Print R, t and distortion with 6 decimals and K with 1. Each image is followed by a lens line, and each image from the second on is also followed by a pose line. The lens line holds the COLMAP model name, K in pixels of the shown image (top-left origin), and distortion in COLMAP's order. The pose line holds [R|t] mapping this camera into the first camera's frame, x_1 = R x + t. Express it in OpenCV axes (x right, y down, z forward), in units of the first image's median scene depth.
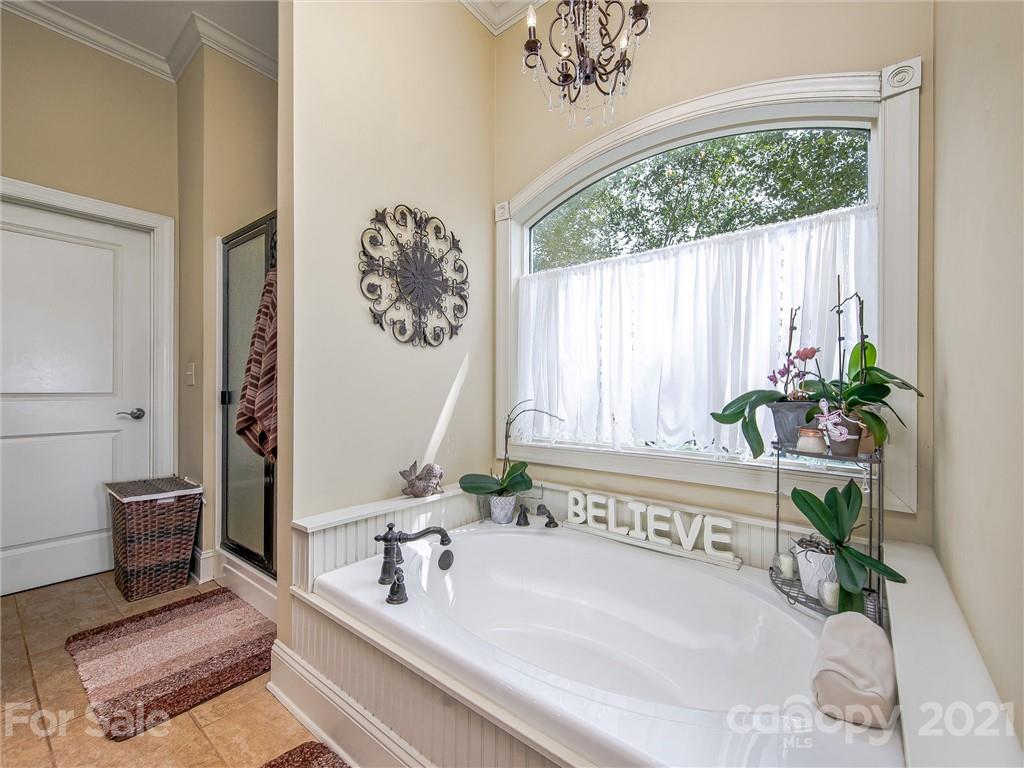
lens RADIAL K [[434.9, 0, 510.6], [0, 434.9, 385.3], [0, 0, 1]] dist [0.002357, 0.000112]
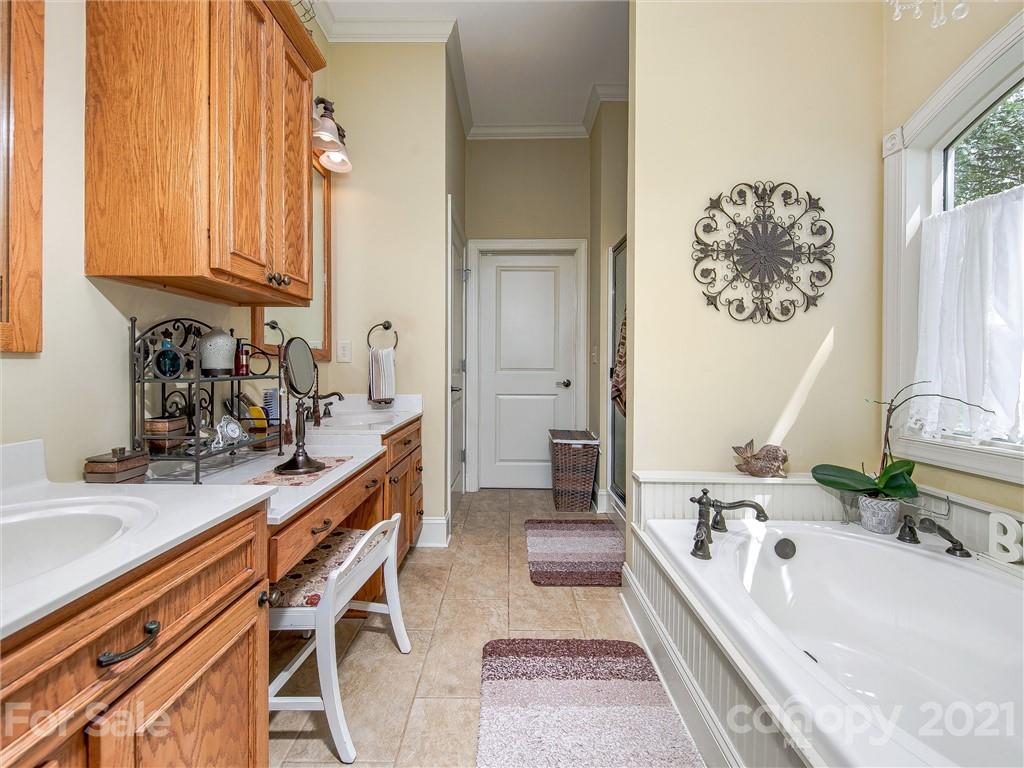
lens RADIAL K [[434.9, 0, 509.6], [0, 434.9, 368.3], [0, 0, 1]] dist [0.002357, 0.000112]
pose [[0.627440, 0.006825, -0.778635, 0.190381], [0.001855, 0.999946, 0.010260, 0.000960], [0.778662, -0.007882, 0.627394, -0.048402]]
